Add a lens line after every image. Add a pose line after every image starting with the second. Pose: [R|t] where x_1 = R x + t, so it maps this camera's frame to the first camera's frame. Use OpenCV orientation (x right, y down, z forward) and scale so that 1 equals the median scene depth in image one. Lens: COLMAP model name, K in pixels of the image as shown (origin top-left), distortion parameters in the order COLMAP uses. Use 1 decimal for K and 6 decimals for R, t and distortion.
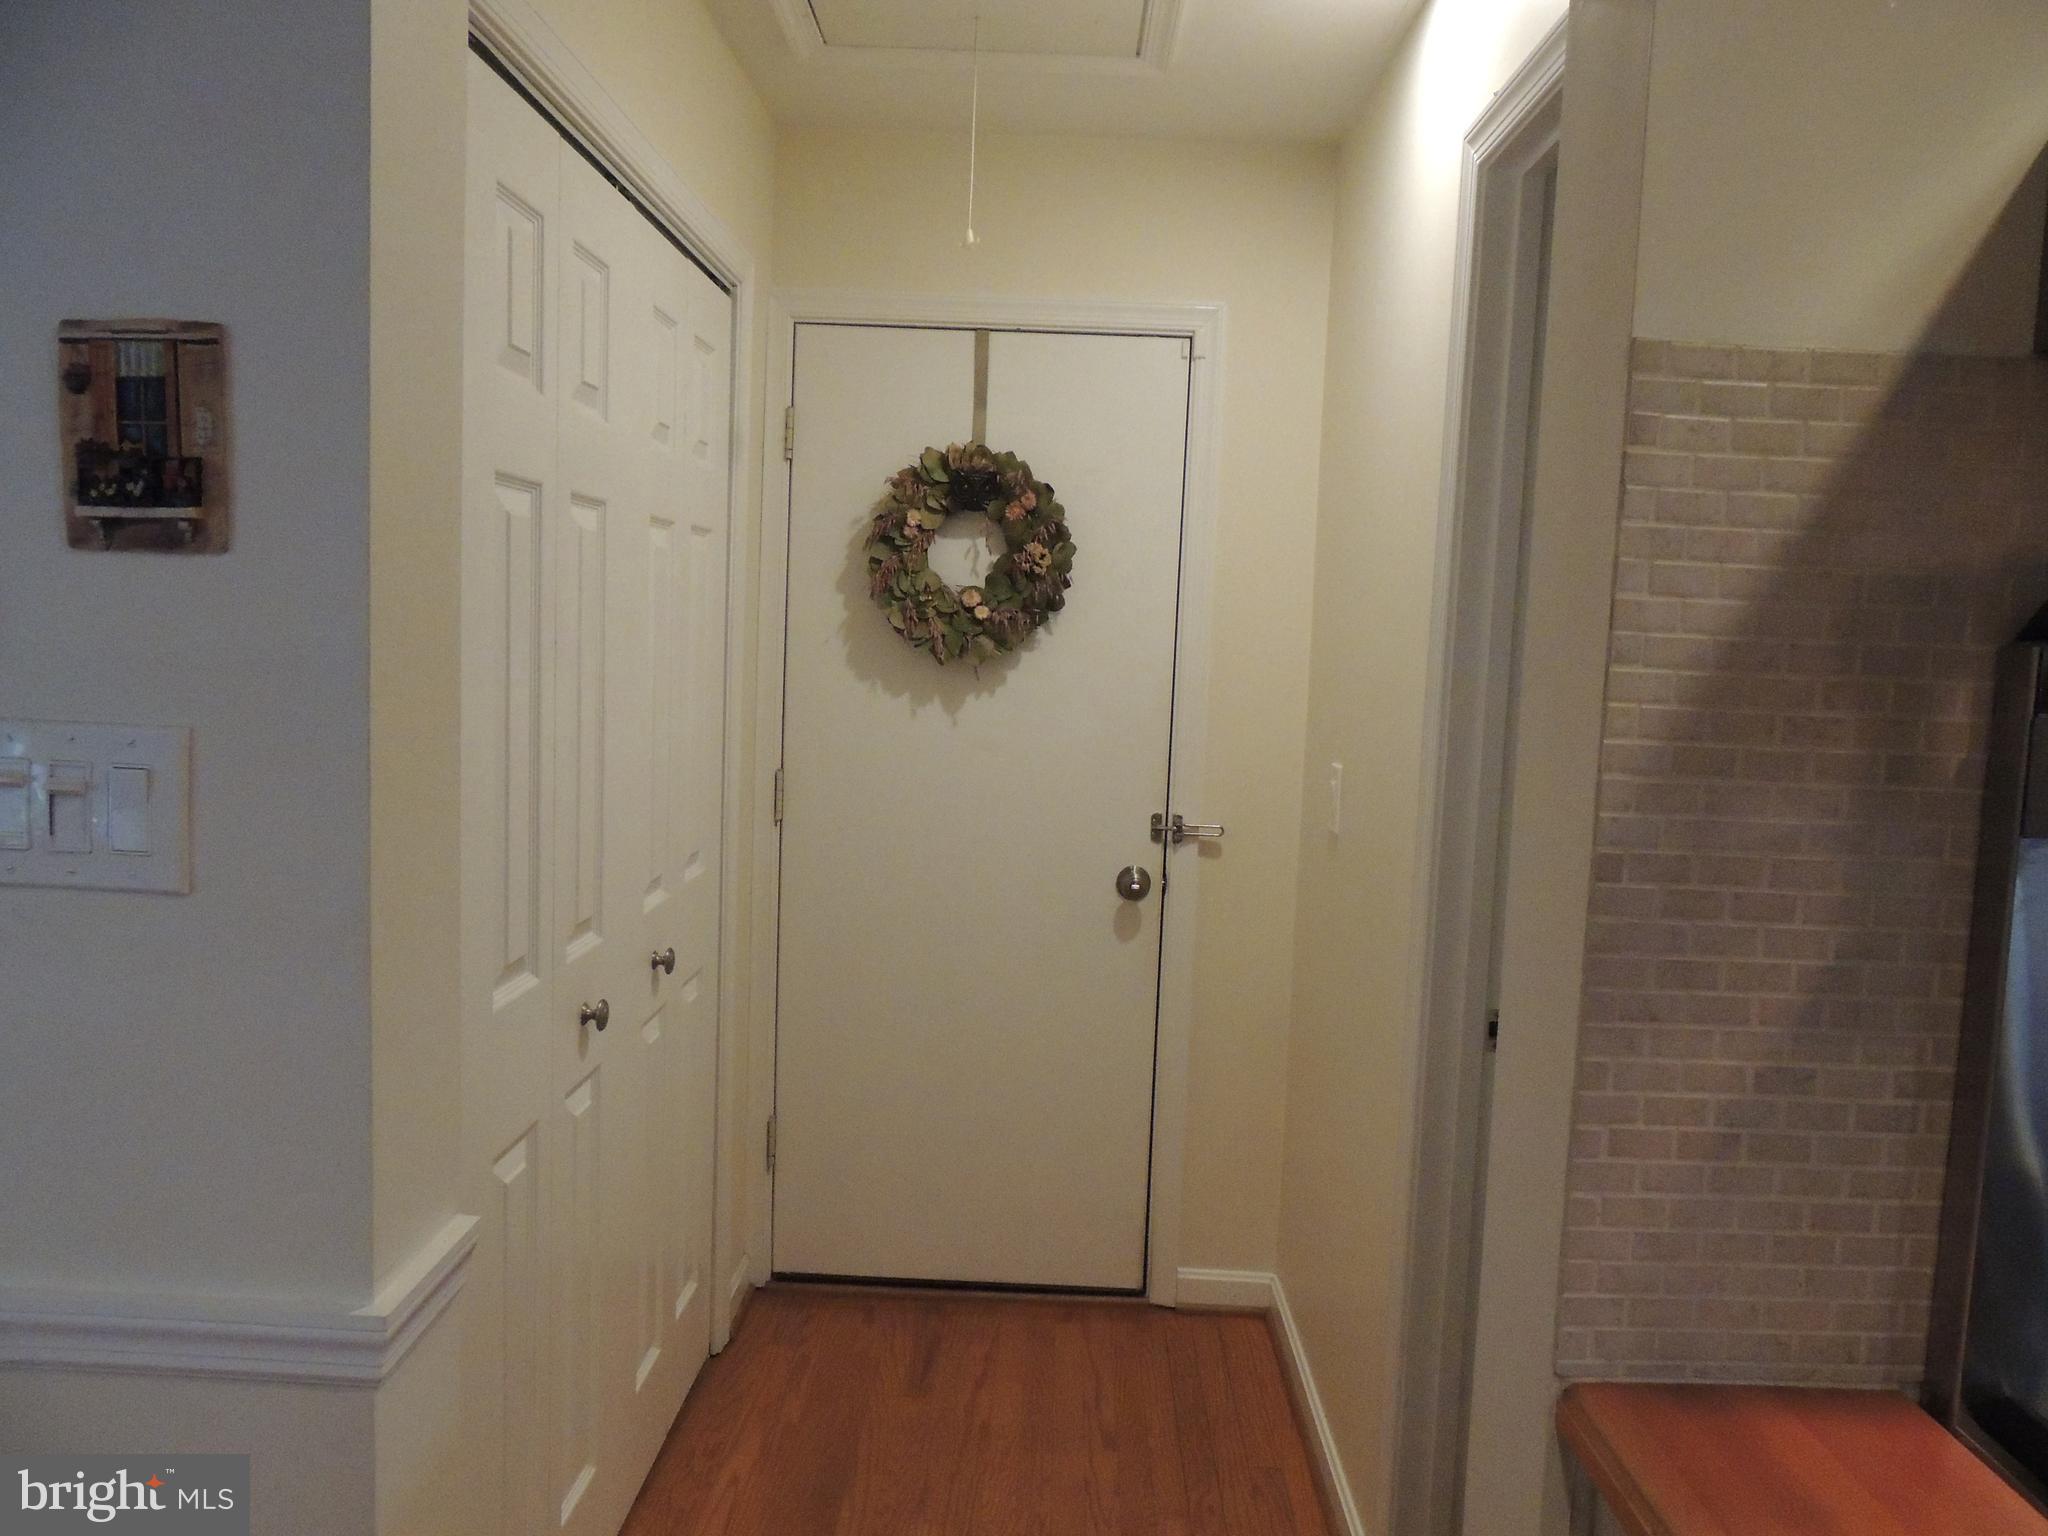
lens RADIAL K [[1436.6, 0, 1024.0], [0, 1436.6, 768.0], [0, 0, 1]] dist [-0.034127, 0.002568]
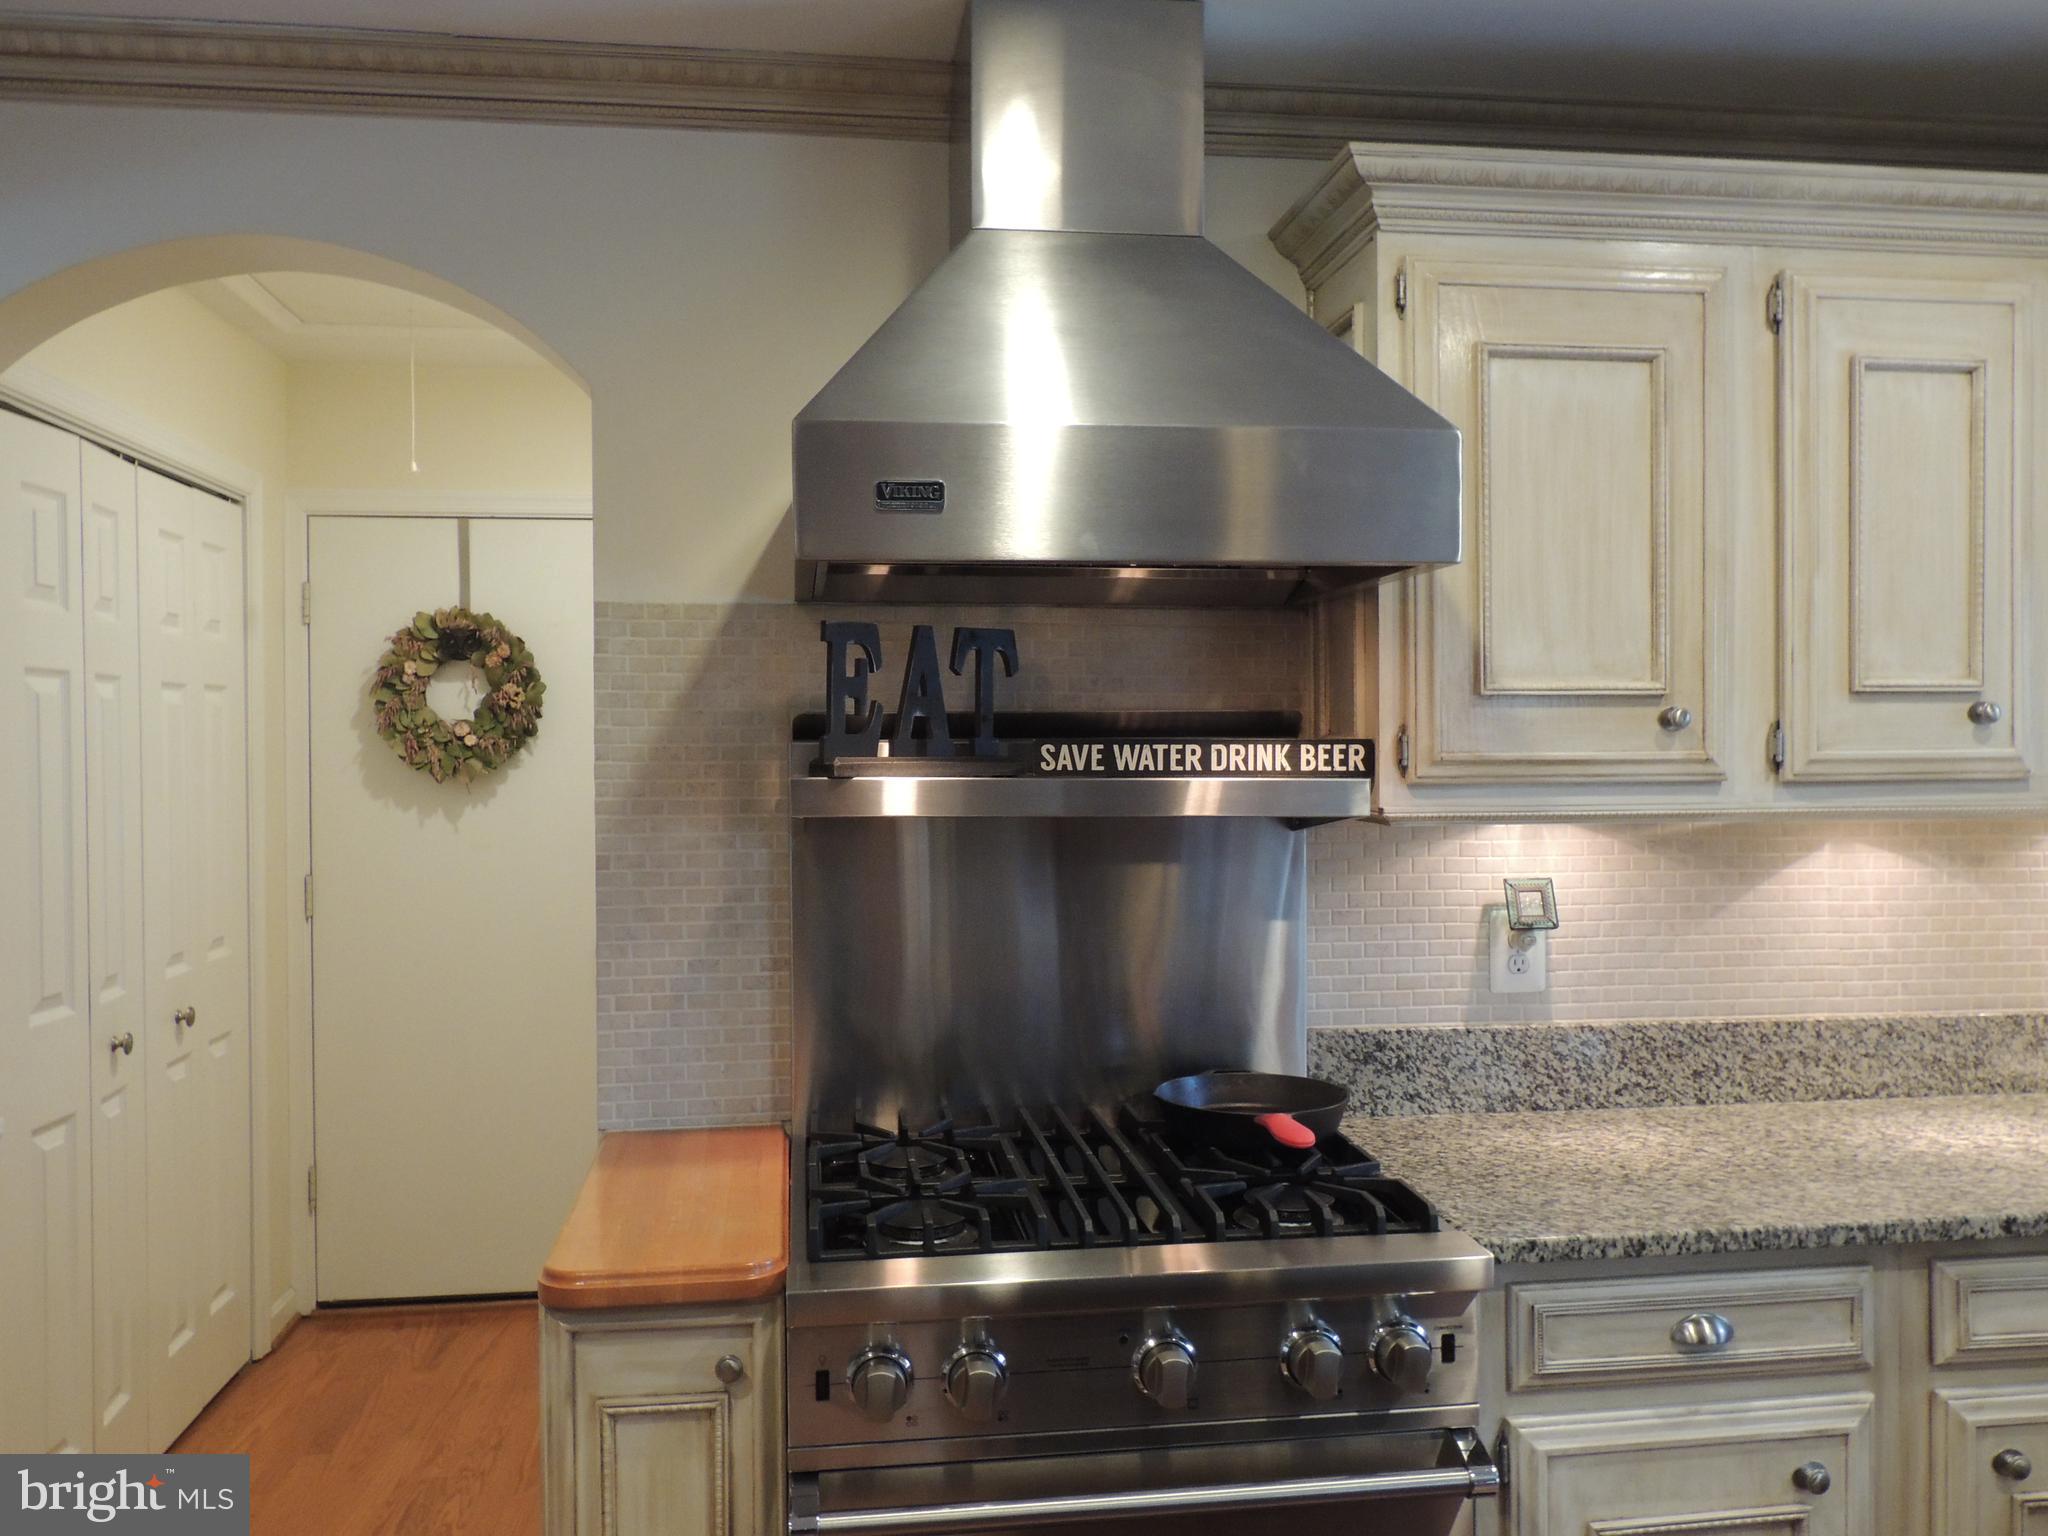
lens RADIAL K [[1634.8, 0, 1019.8], [0, 1634.8, 768.1], [0, 0, 1]] dist [-0.012942, -0.001577]
pose [[0.987511, -0.047694, 0.150158, 0.231525], [0.059337, 0.995488, -0.074041, 0.050633], [-0.145950, 0.082027, 0.985886, -0.479631]]
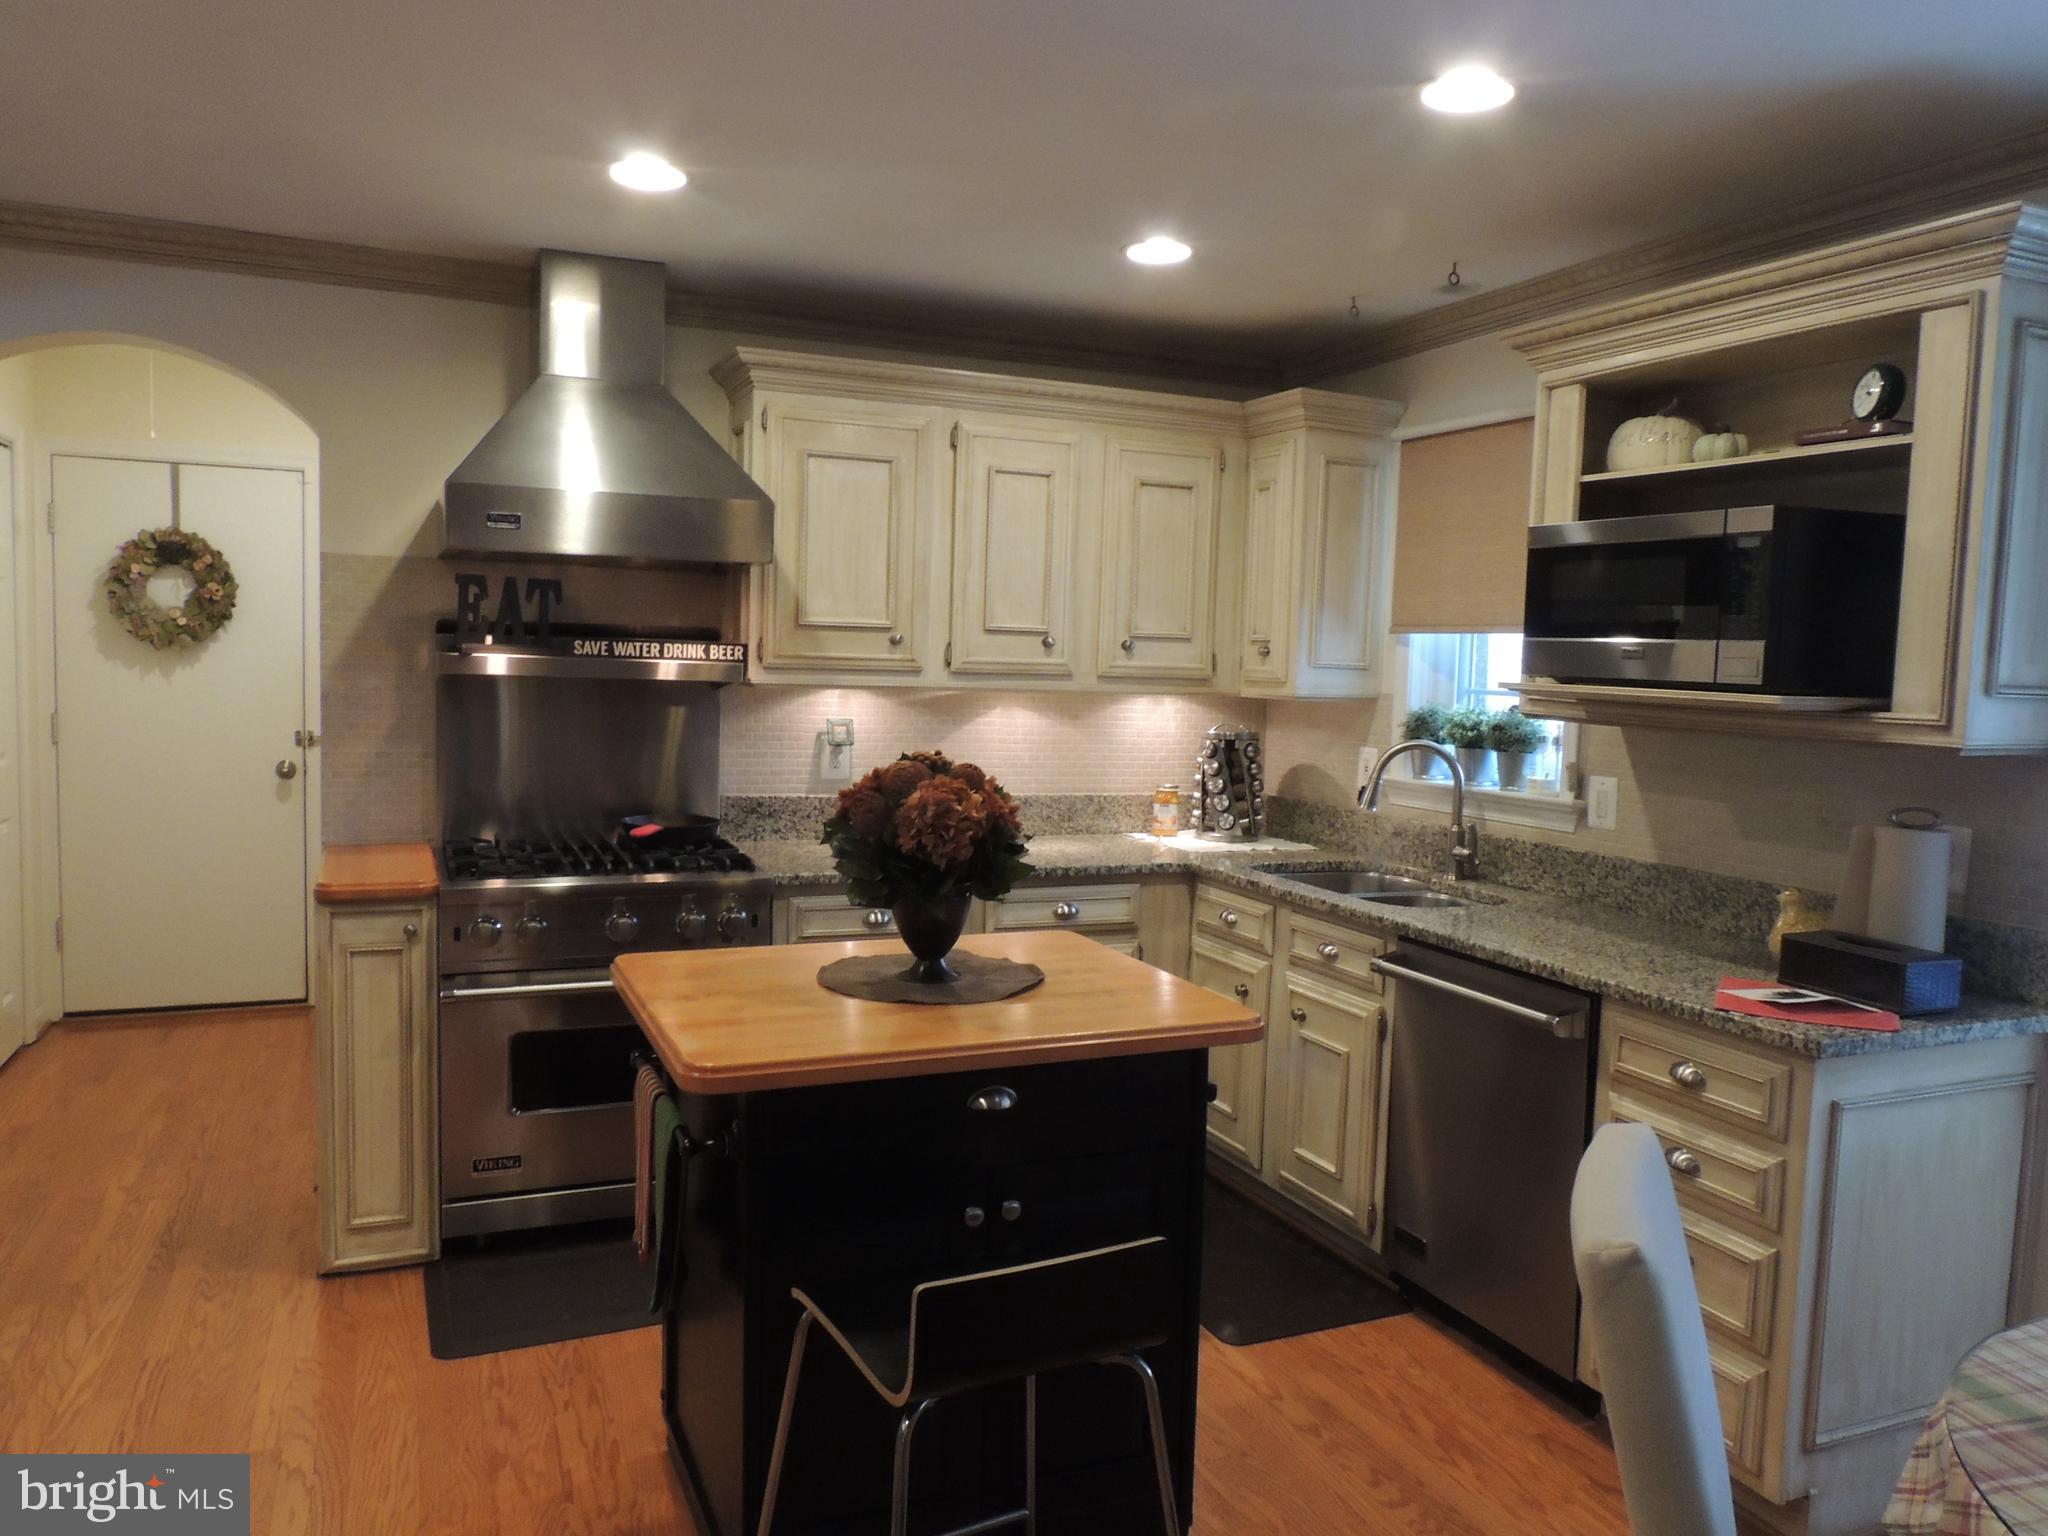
lens RADIAL K [[1461.2, 0, 1023.6], [0, 1461.2, 769.1], [0, 0, 1]] dist [-0.031605, 0.022314]
pose [[0.911204, -0.044033, 0.409596, 0.181783], [0.042926, 0.999007, 0.011903, 0.102025], [-0.409713, 0.006737, 0.912190, -1.100420]]
